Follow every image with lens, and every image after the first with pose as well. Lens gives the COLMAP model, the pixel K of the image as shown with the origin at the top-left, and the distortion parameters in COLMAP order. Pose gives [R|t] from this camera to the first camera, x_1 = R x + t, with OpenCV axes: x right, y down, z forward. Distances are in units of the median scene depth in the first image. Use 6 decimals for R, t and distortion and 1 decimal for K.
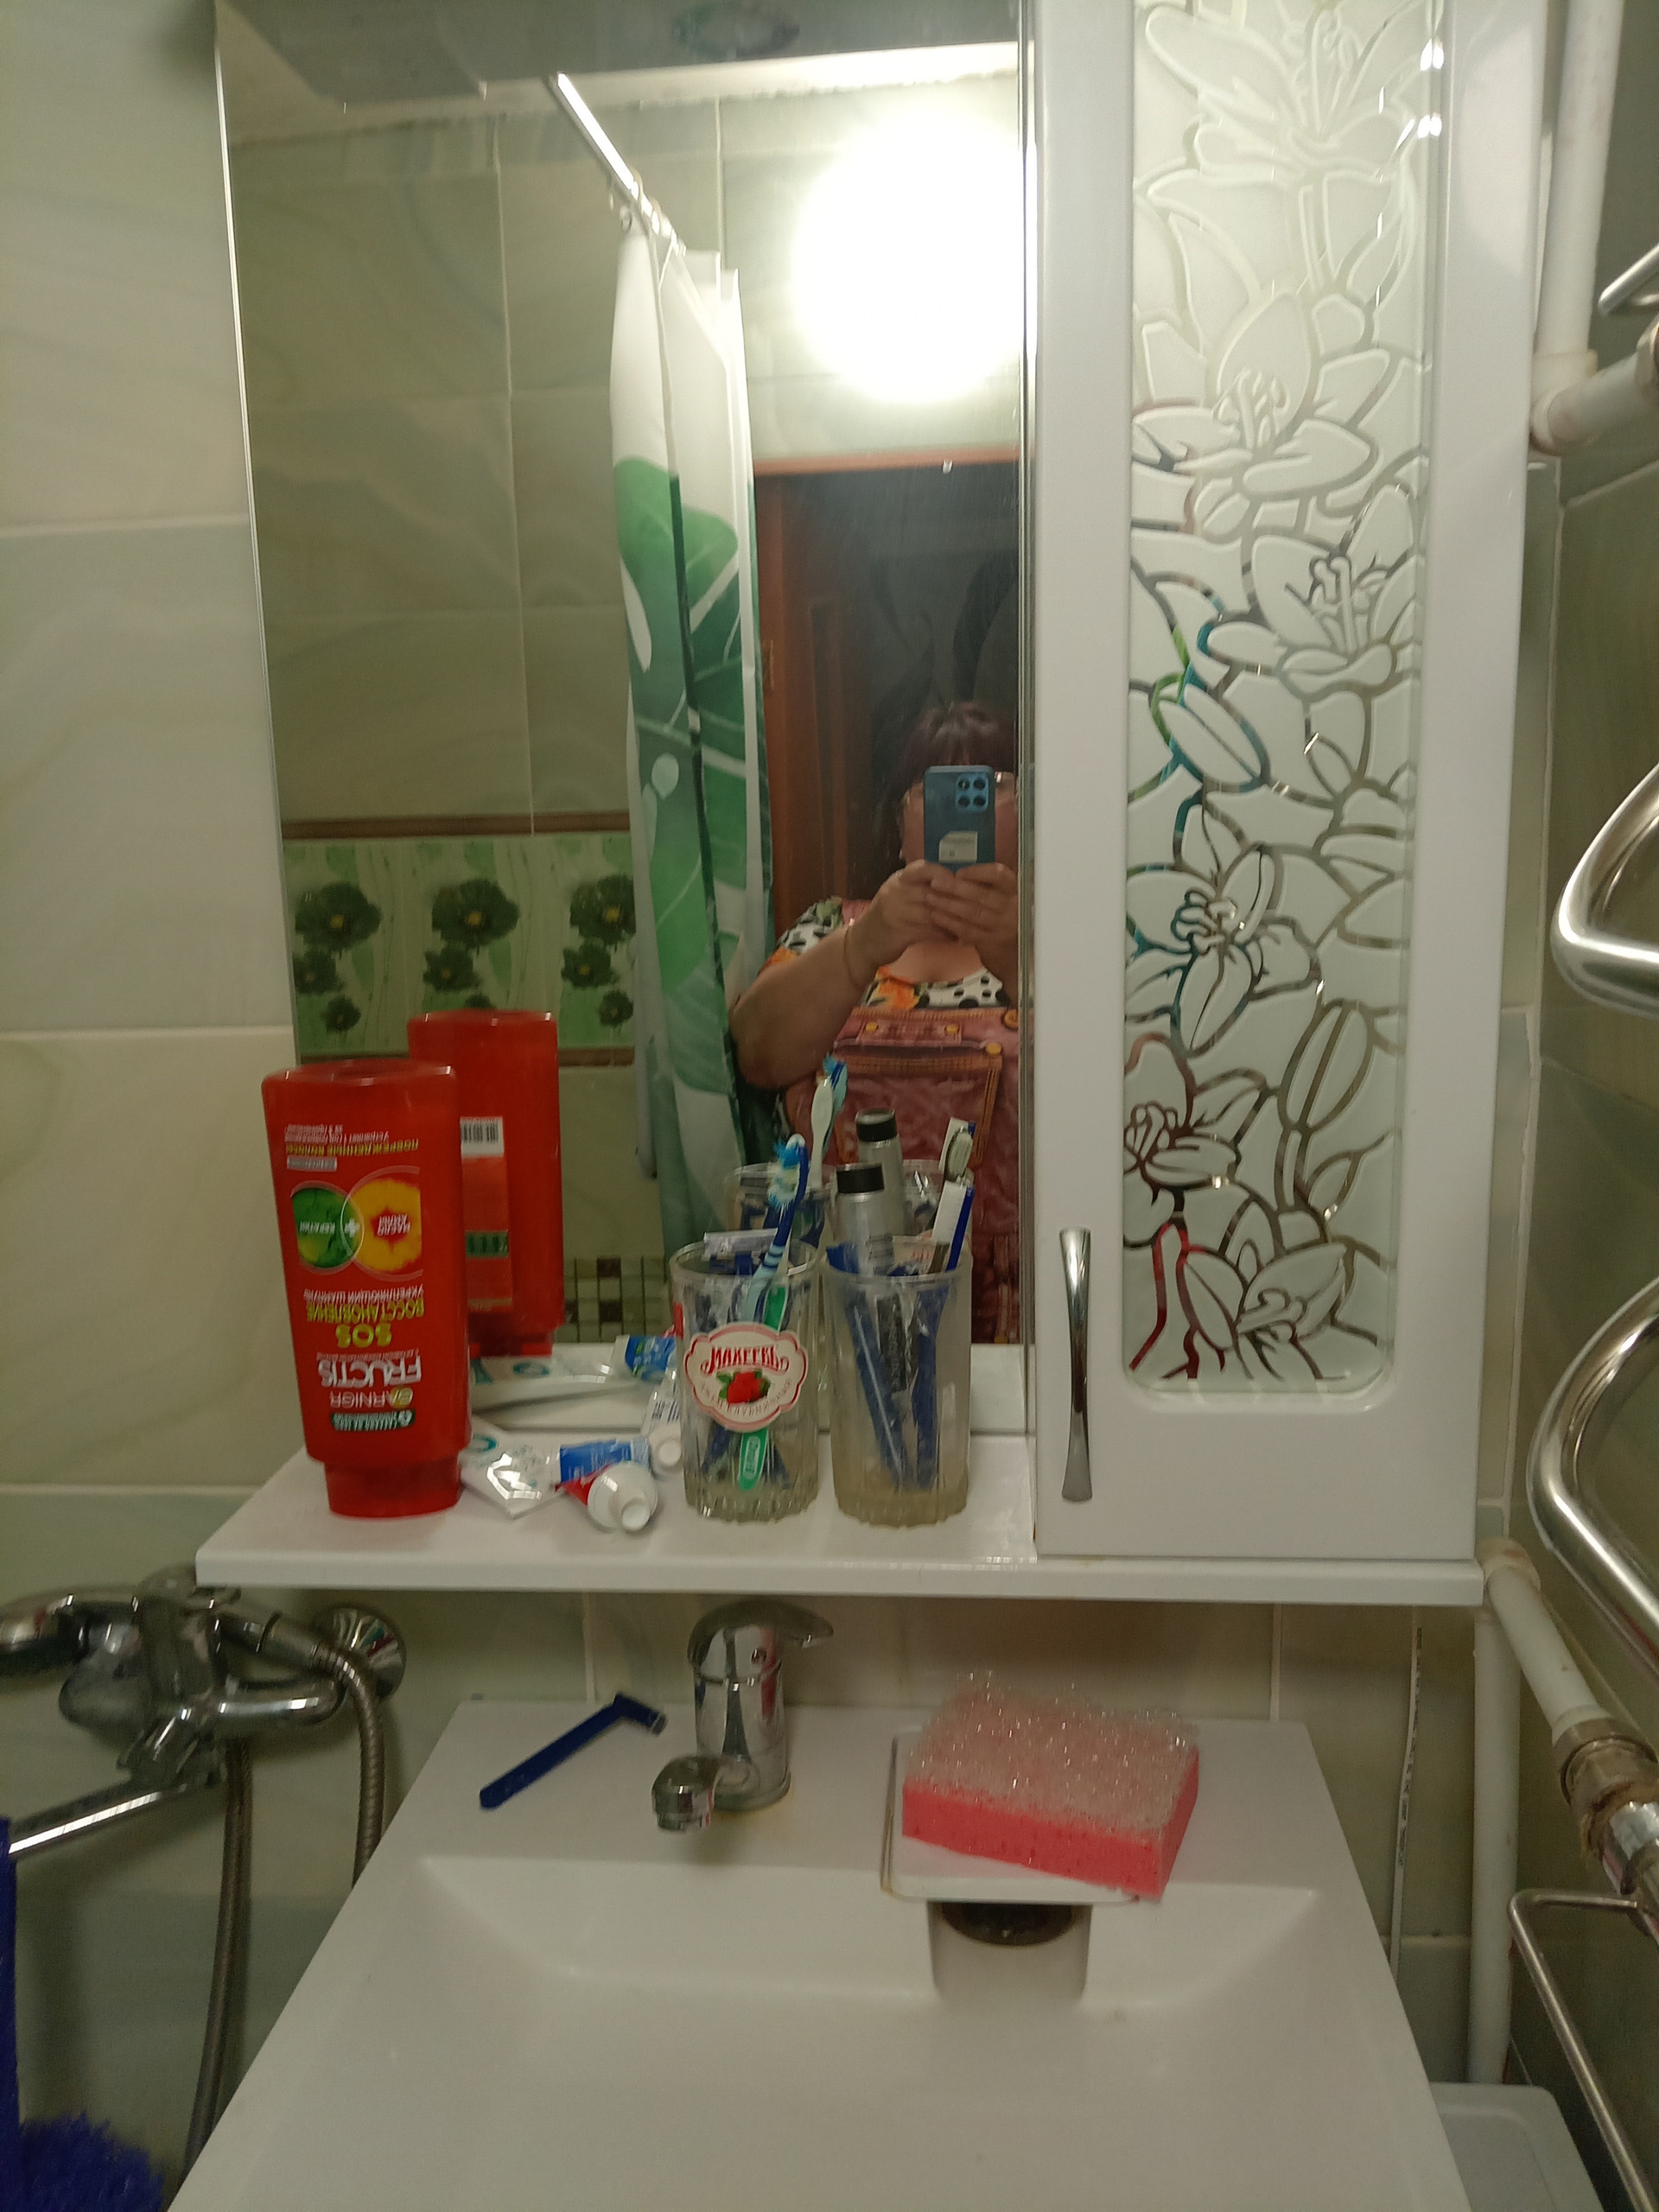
lens RADIAL K [[1674.5, 0, 837.7], [0, 1674.5, 1095.5], [0, 0, 1]] dist [0.083418, -0.220011]
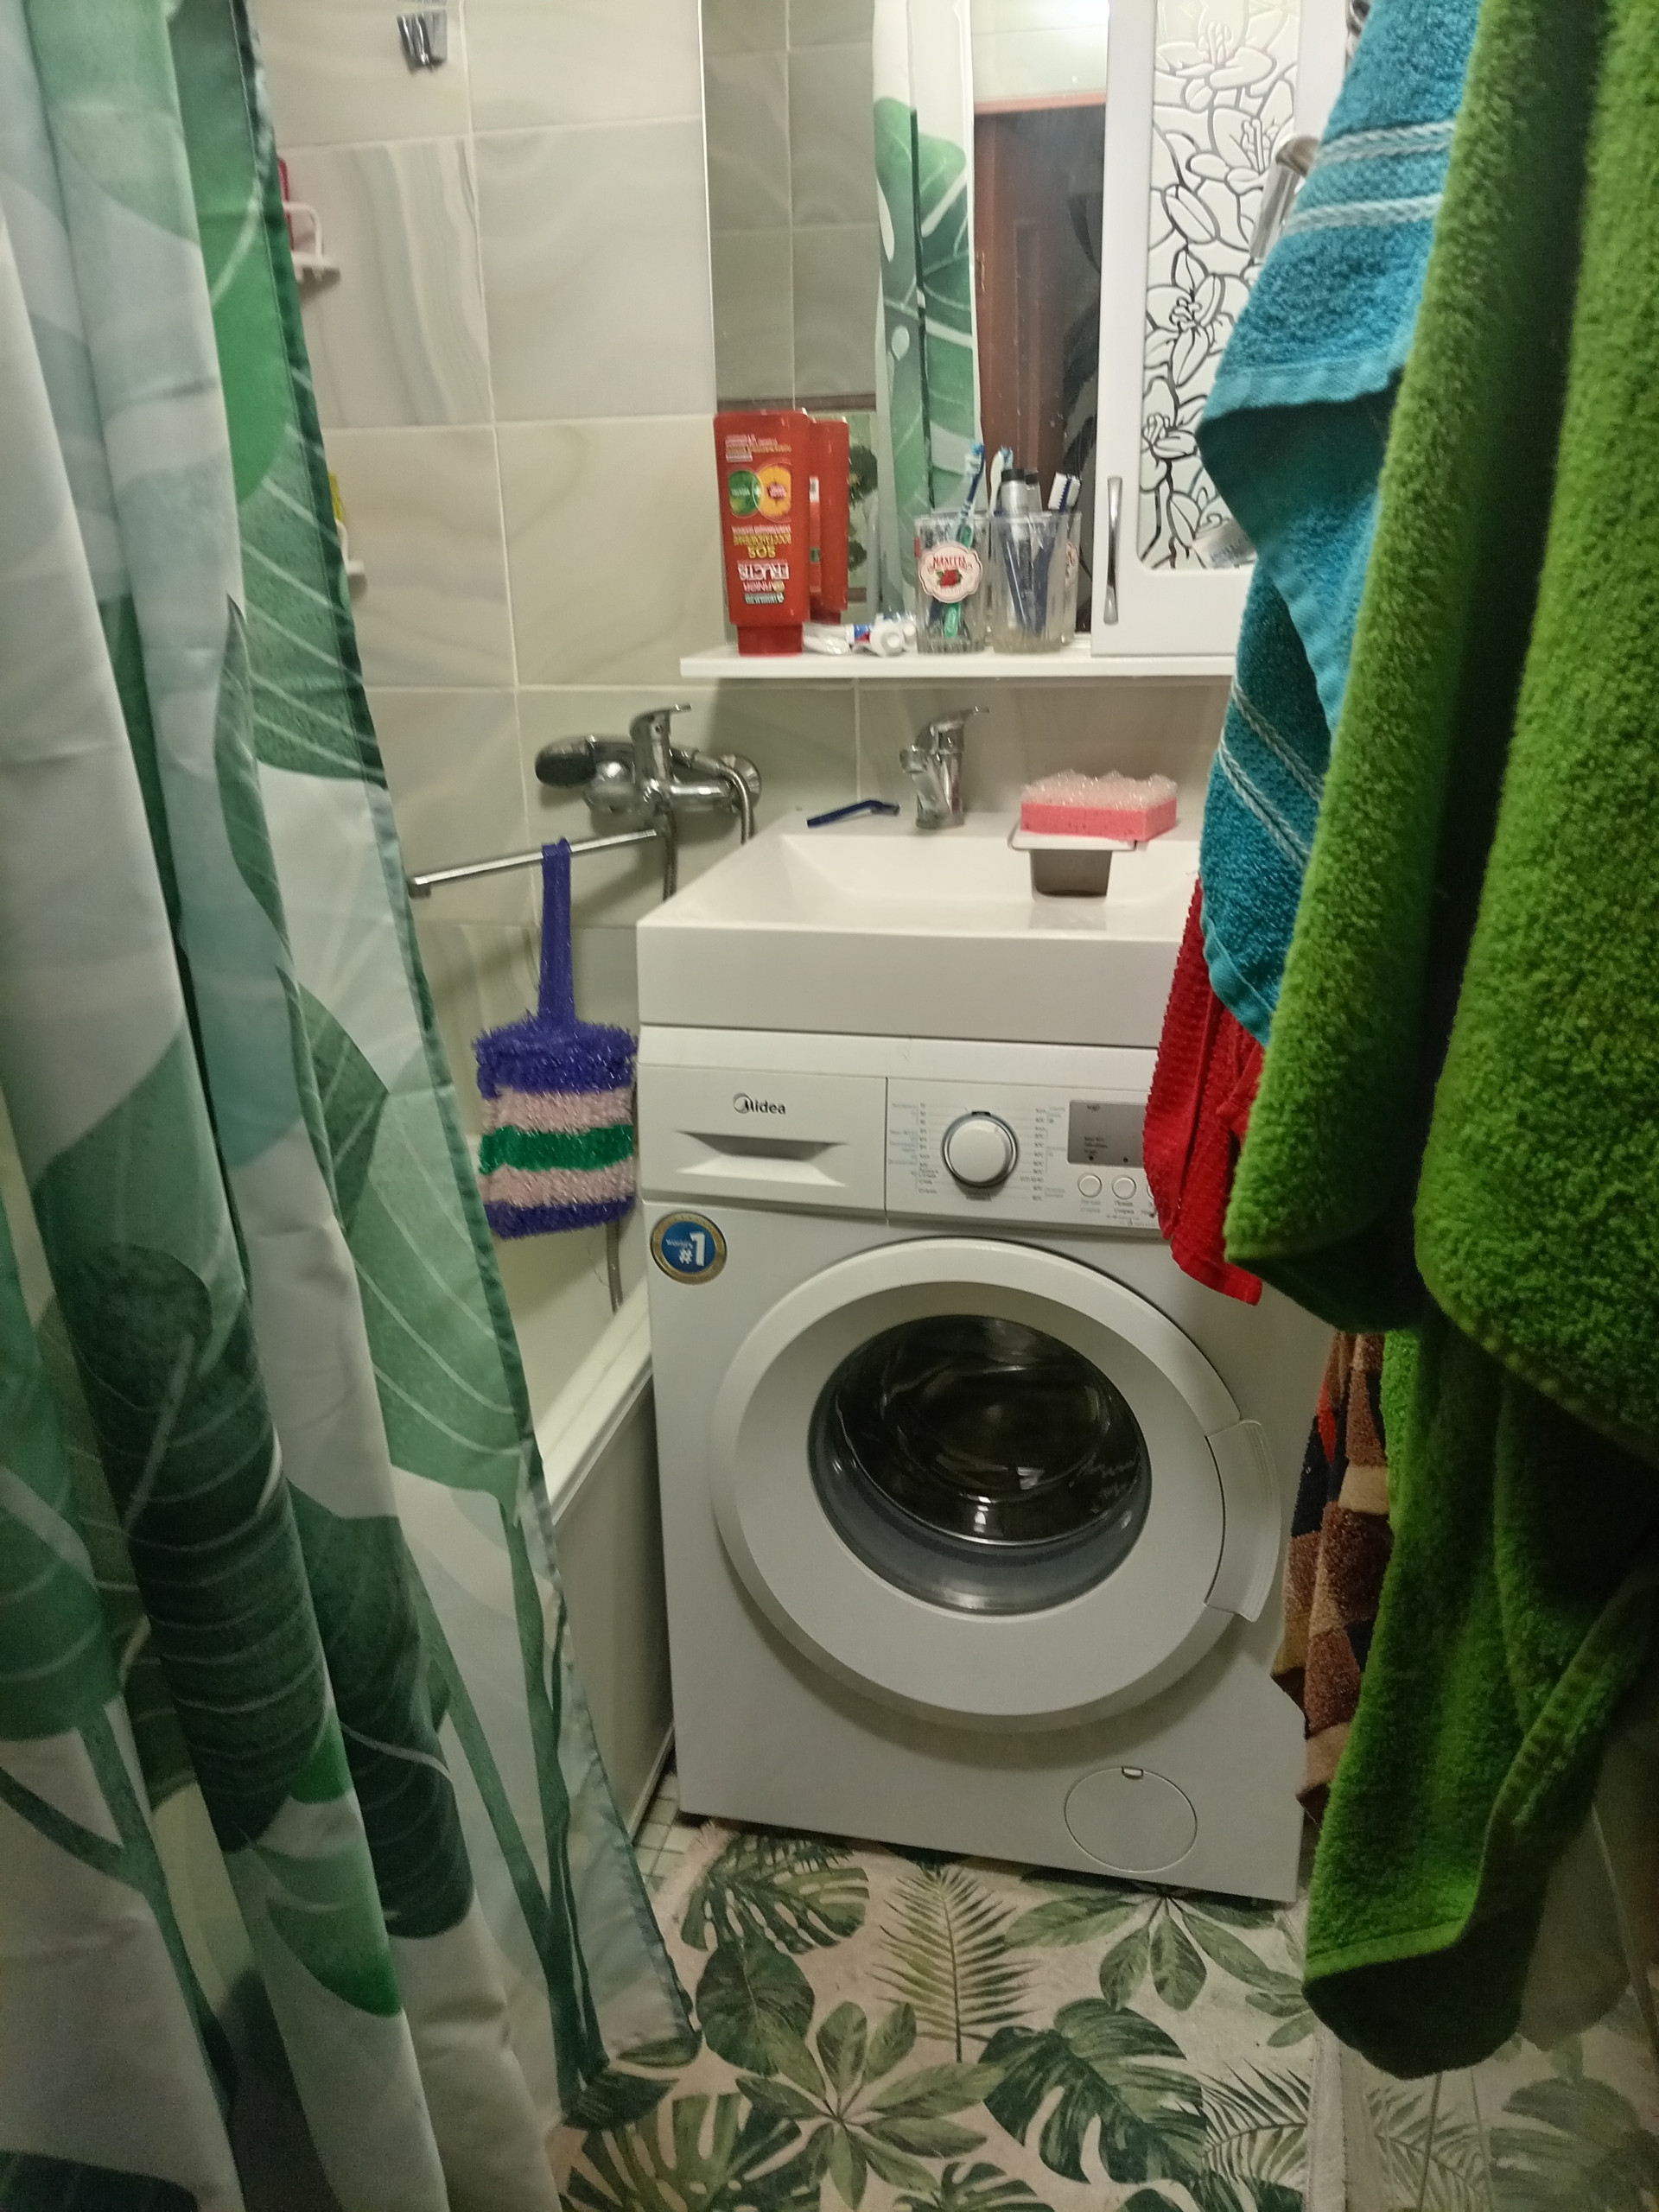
lens RADIAL K [[1695.9, 0, 842.5], [0, 1695.9, 1113.1], [0, 0, 1]] dist [0.010215, -0.046390]
pose [[0.993085, 0.044108, -0.108801, 0.064488], [-0.025525, 0.985691, 0.166619, 0.460956], [0.114593, -0.162690, 0.980000, -1.077440]]
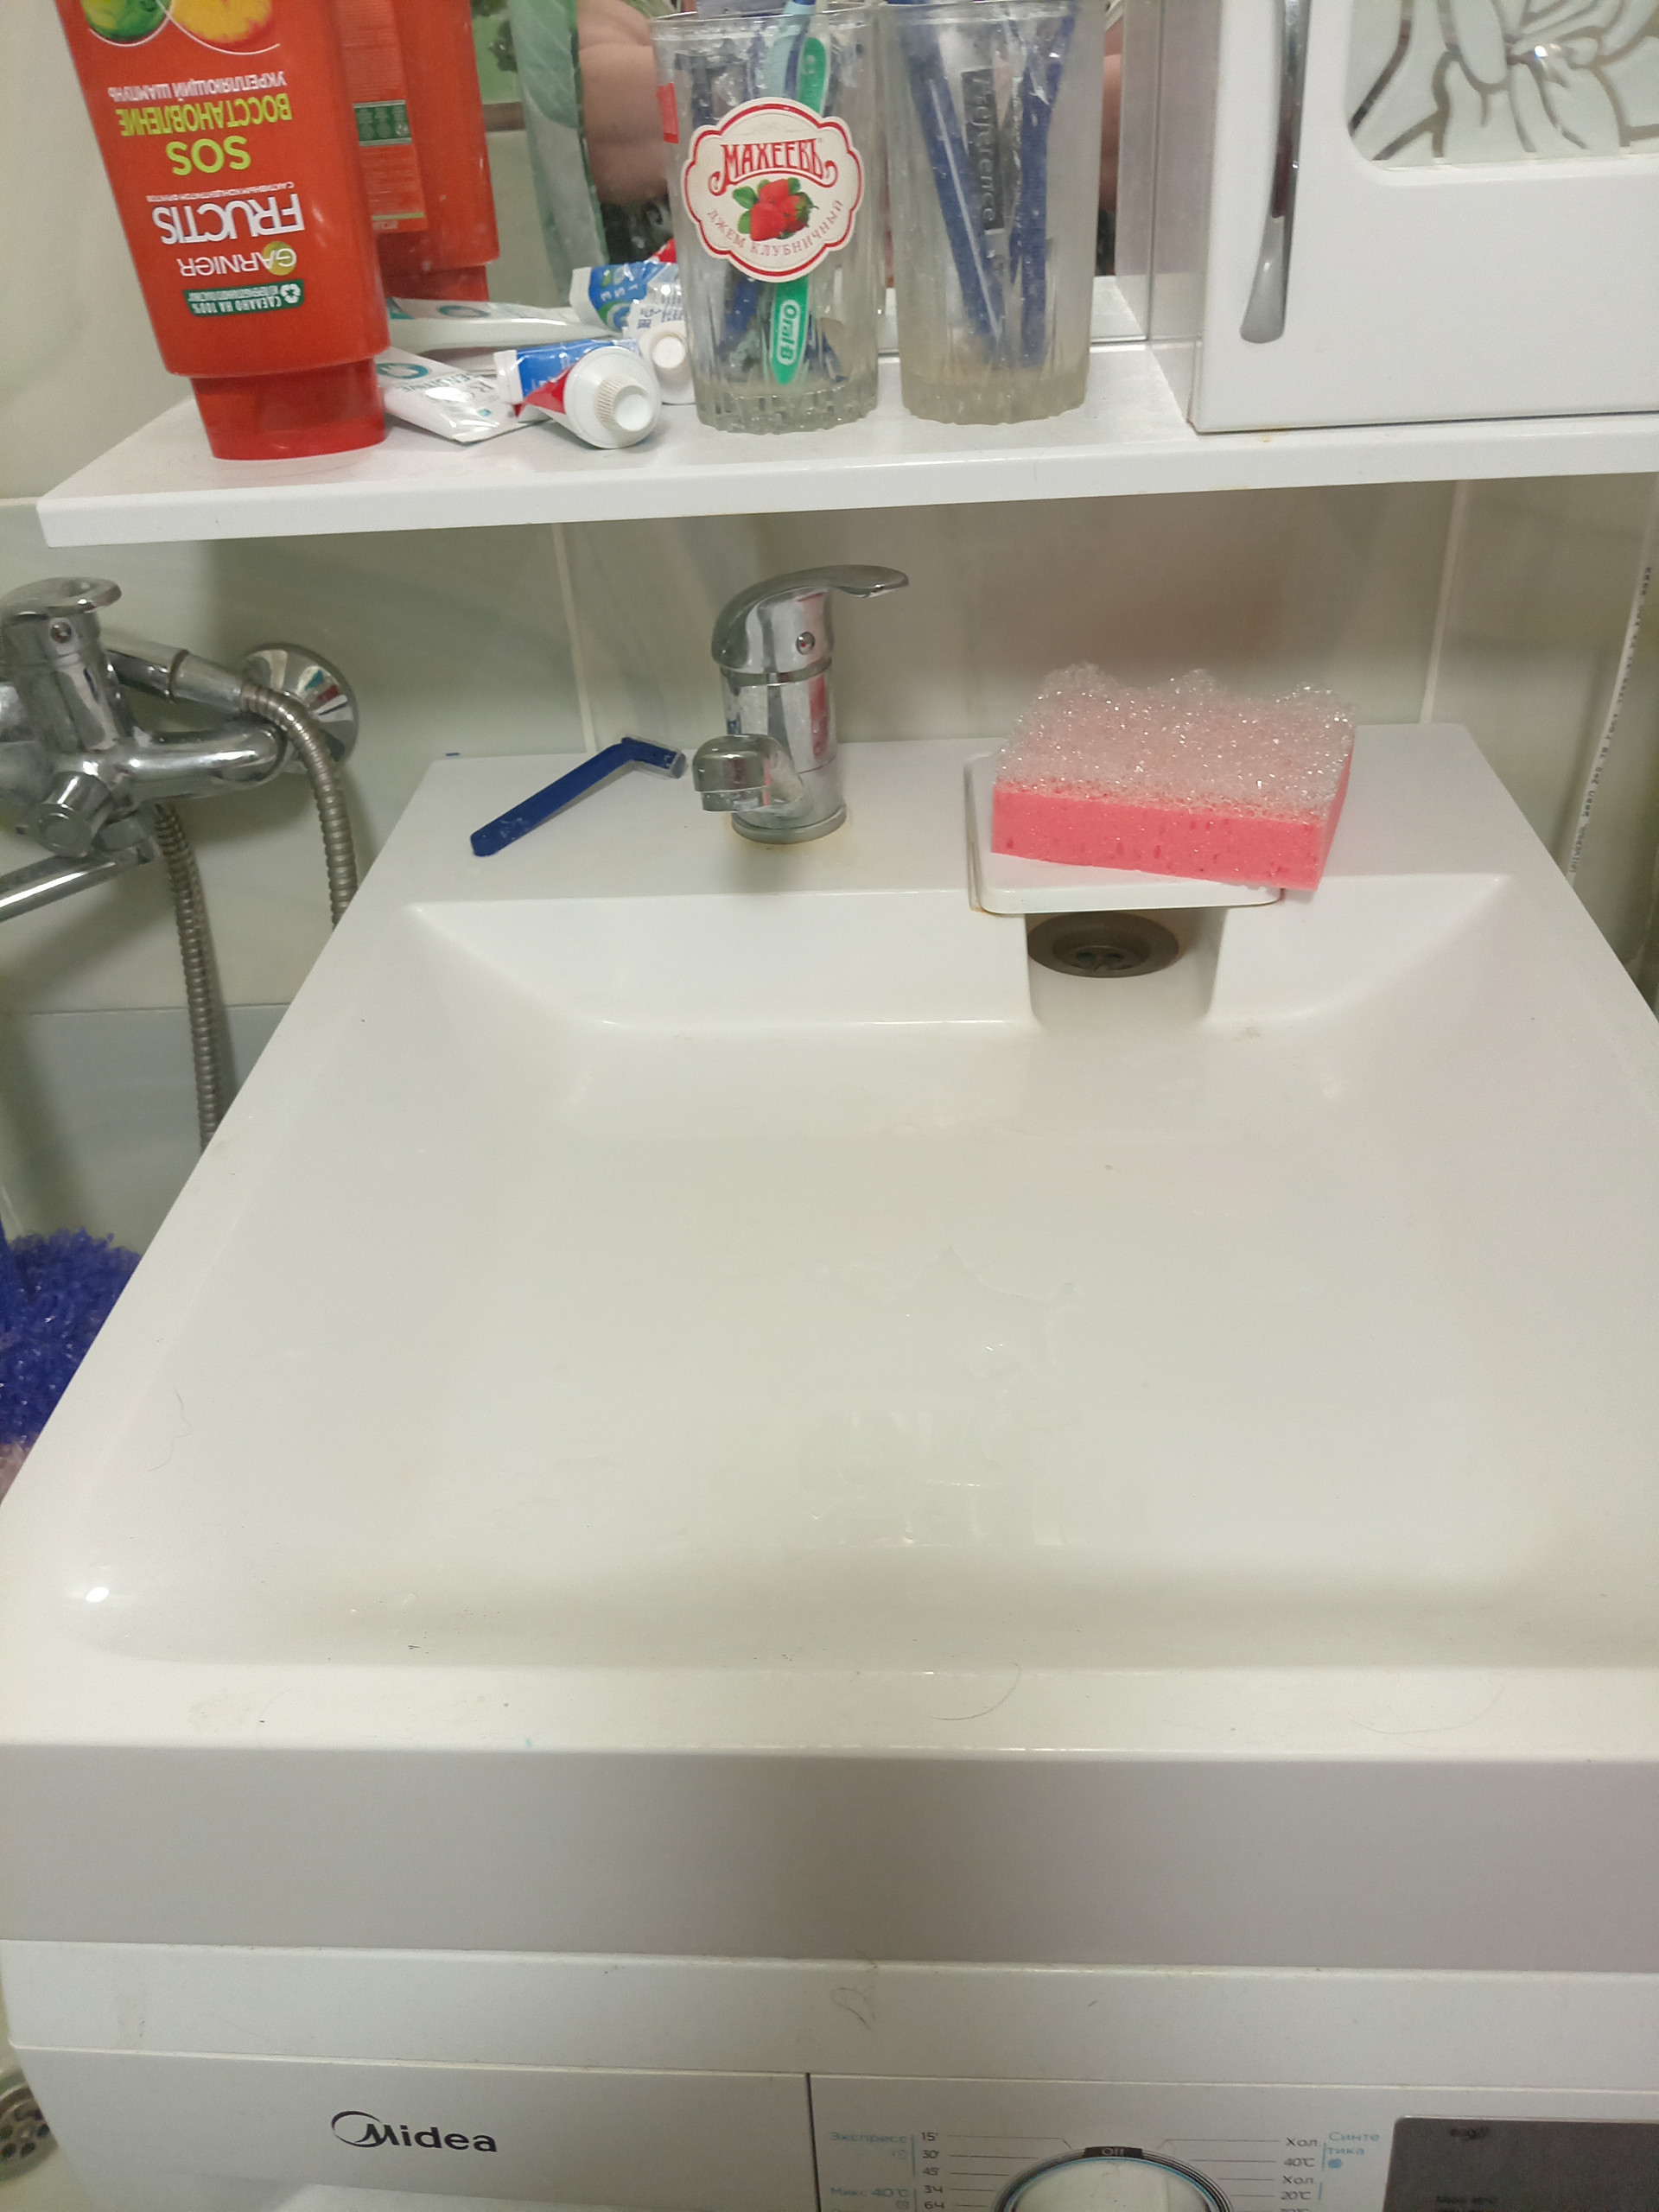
lens RADIAL K [[1695.9, 0, 842.5], [0, 1695.9, 1113.1], [0, 0, 1]] dist [0.010215, -0.046390]
pose [[0.998543, -0.051606, 0.015772, -0.057114], [0.039933, 0.903252, 0.427248, 0.209284], [-0.036295, -0.425996, 0.903997, 0.212690]]
